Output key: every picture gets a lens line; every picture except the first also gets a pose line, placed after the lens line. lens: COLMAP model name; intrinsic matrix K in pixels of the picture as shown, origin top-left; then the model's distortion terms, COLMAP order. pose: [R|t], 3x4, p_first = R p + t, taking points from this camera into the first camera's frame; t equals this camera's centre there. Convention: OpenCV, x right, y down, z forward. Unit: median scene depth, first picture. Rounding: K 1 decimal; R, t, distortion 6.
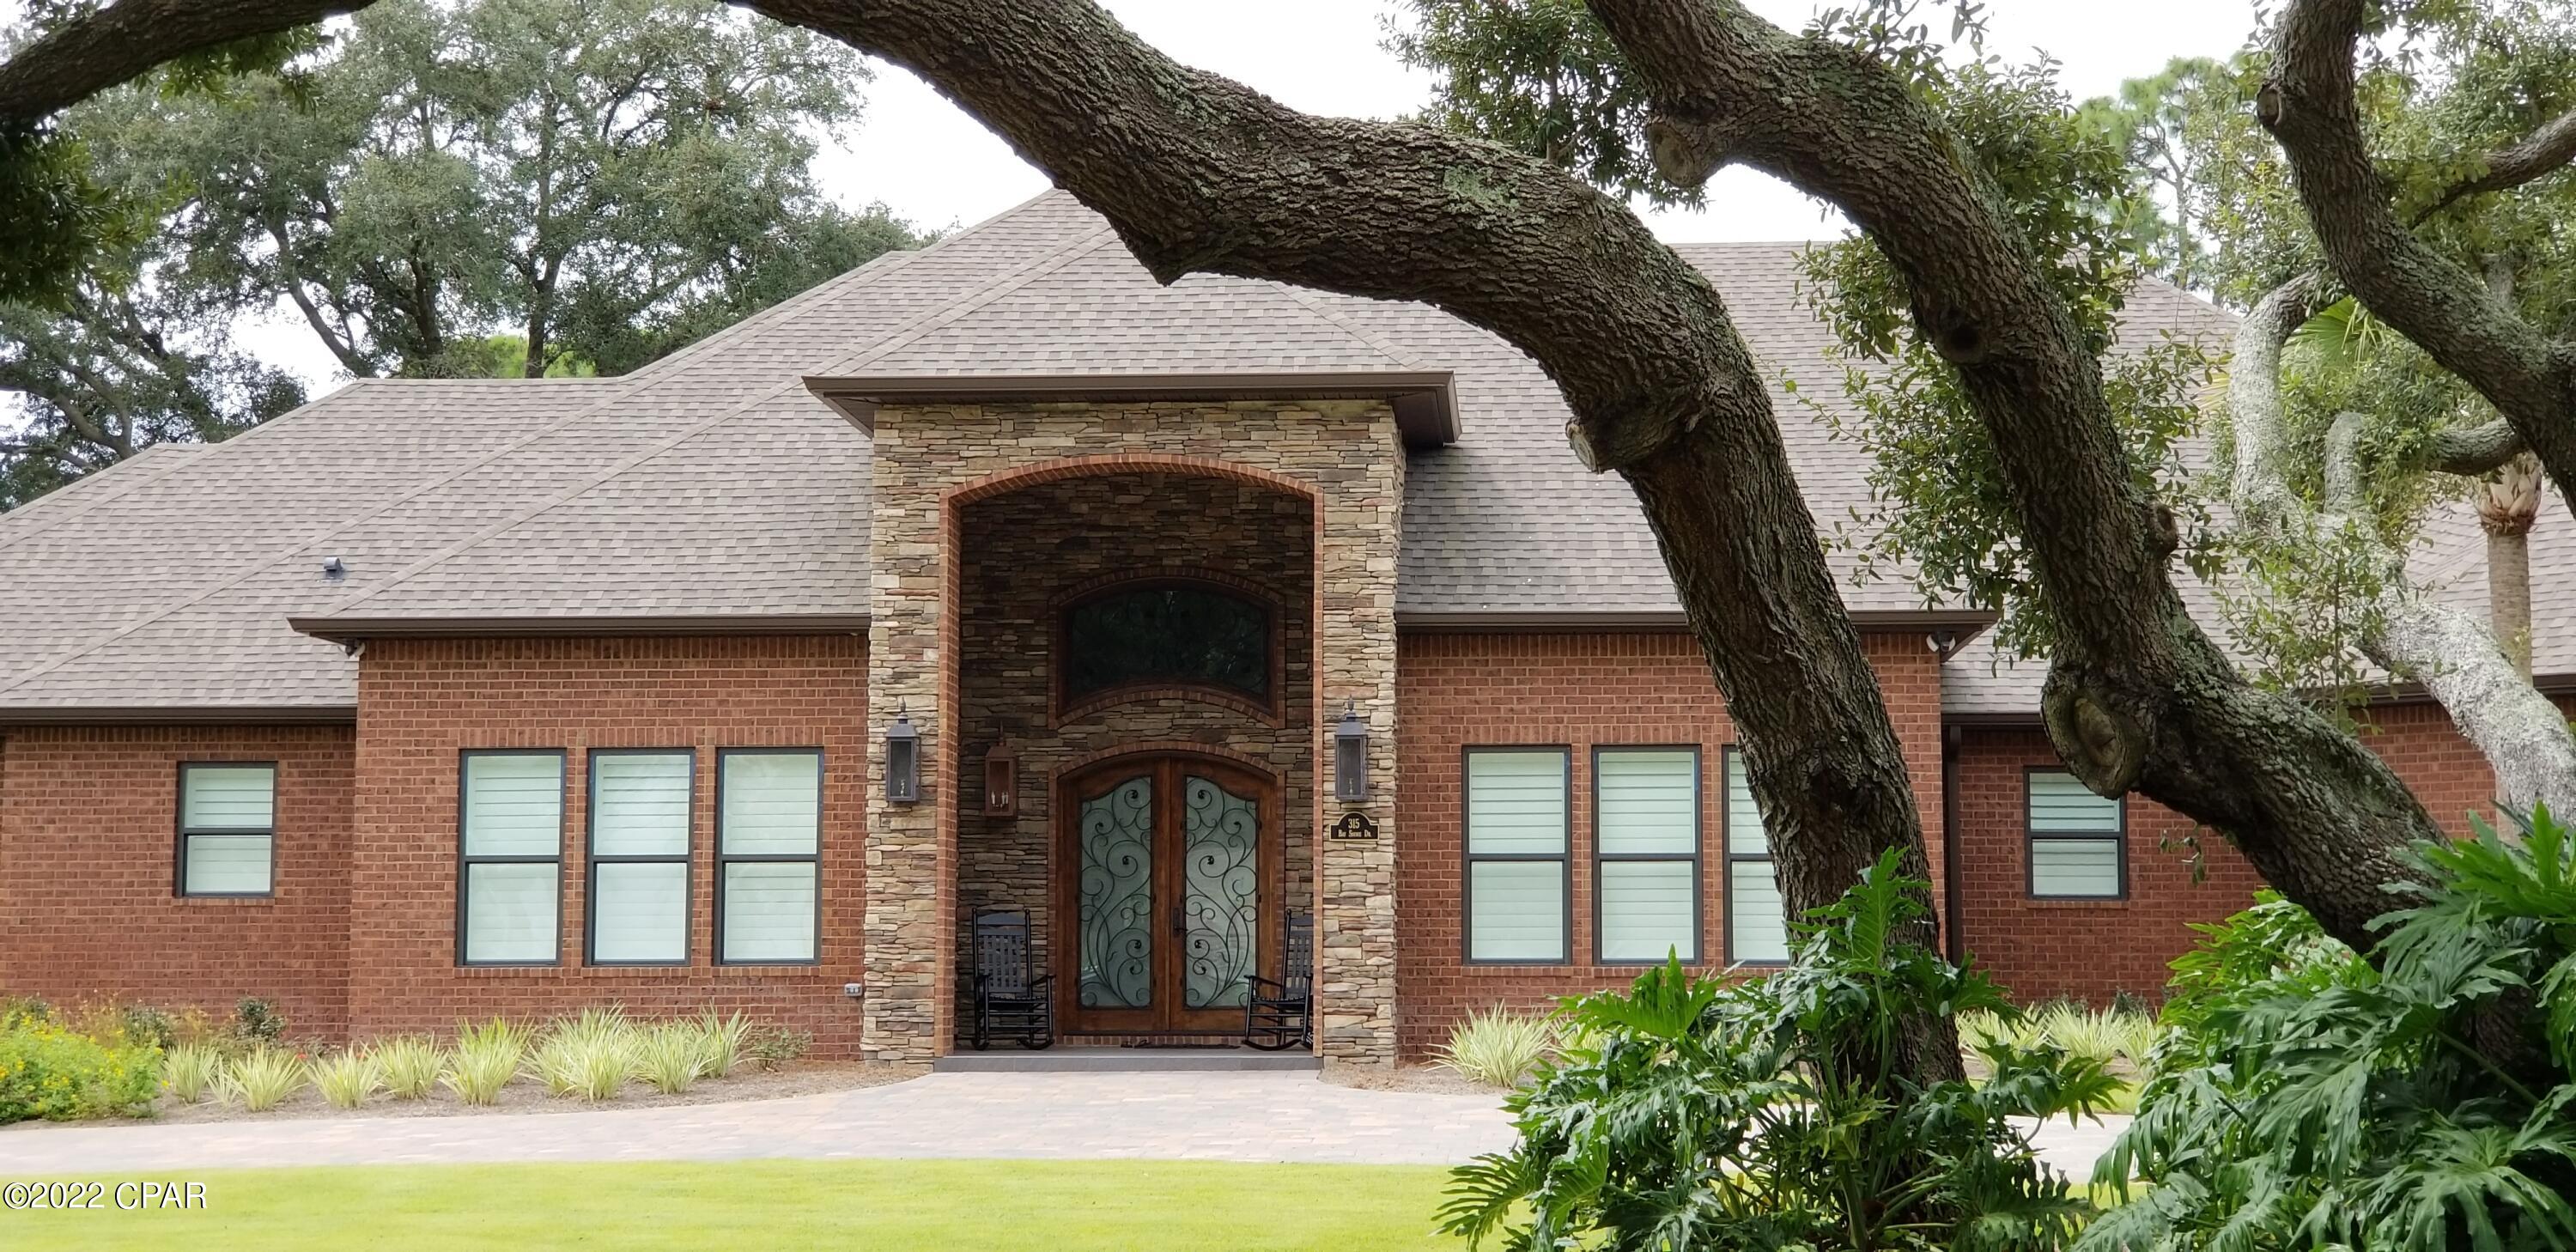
lens RADIAL K [[4152.5, 0, 1287.9], [0, 4152.5, 465.9], [0, 0, 1]] dist [0.119873, -0.097100]
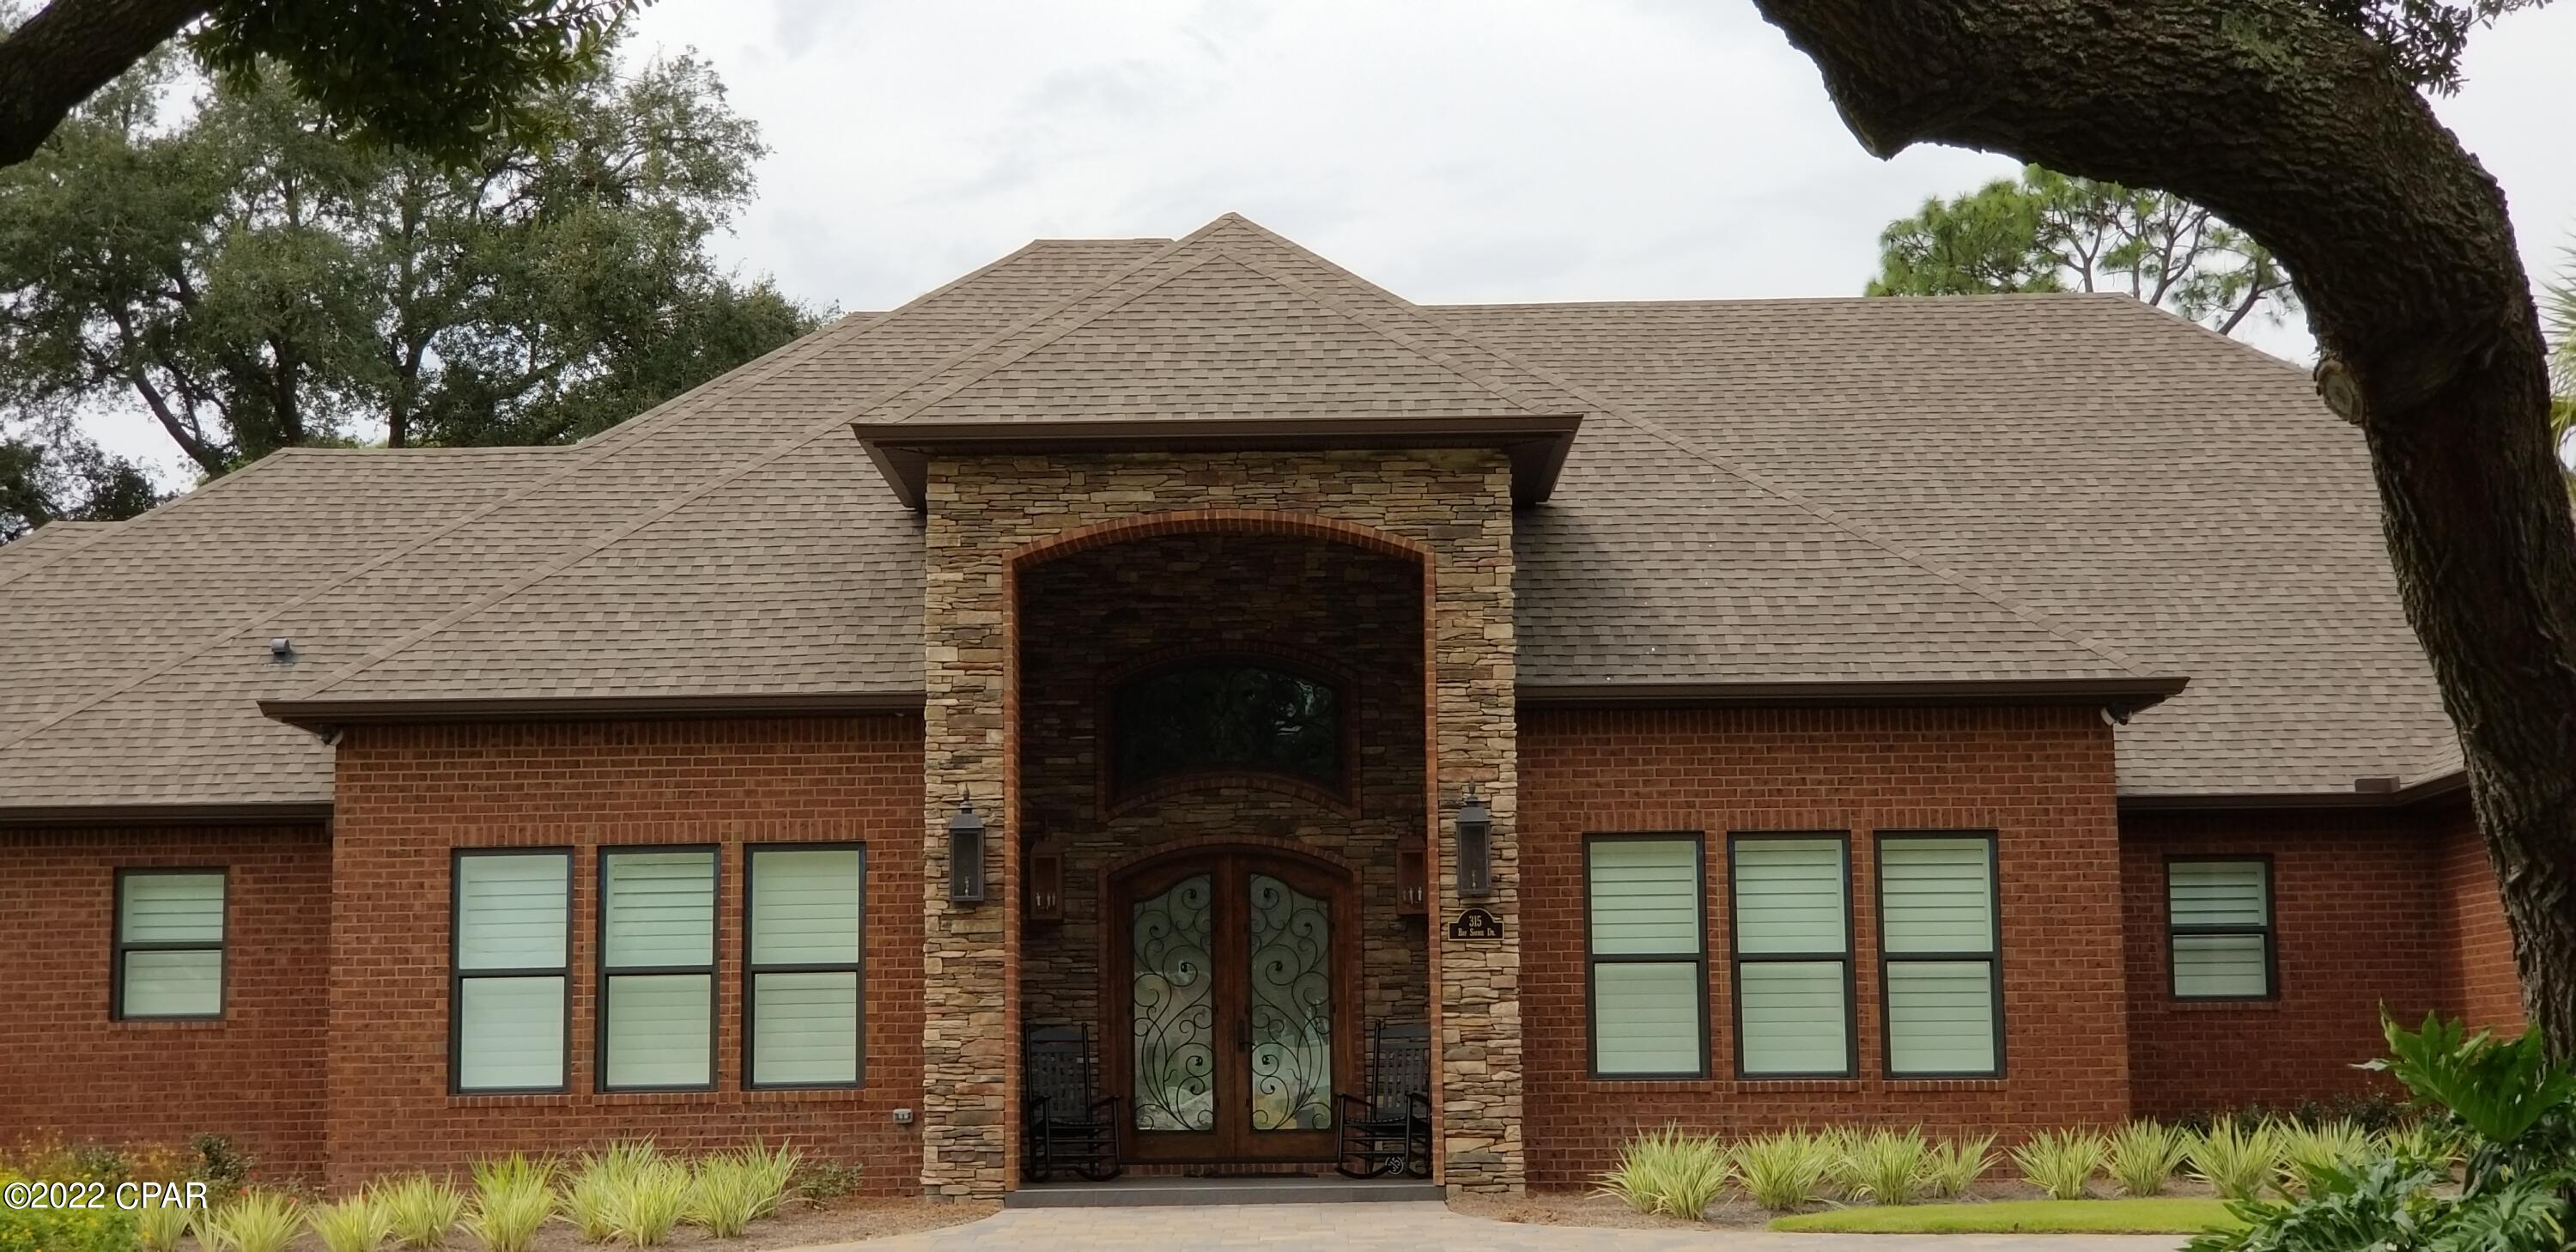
lens RADIAL K [[4152.5, 0, 1287.9], [0, 4152.5, 465.9], [0, 0, 1]] dist [0.119873, -0.097100]
pose [[0.998394, -0.003573, 0.056530, -0.071426], [0.005194, 0.999579, -0.028546, 0.012965], [-0.056405, 0.028794, 0.997993, 0.103543]]
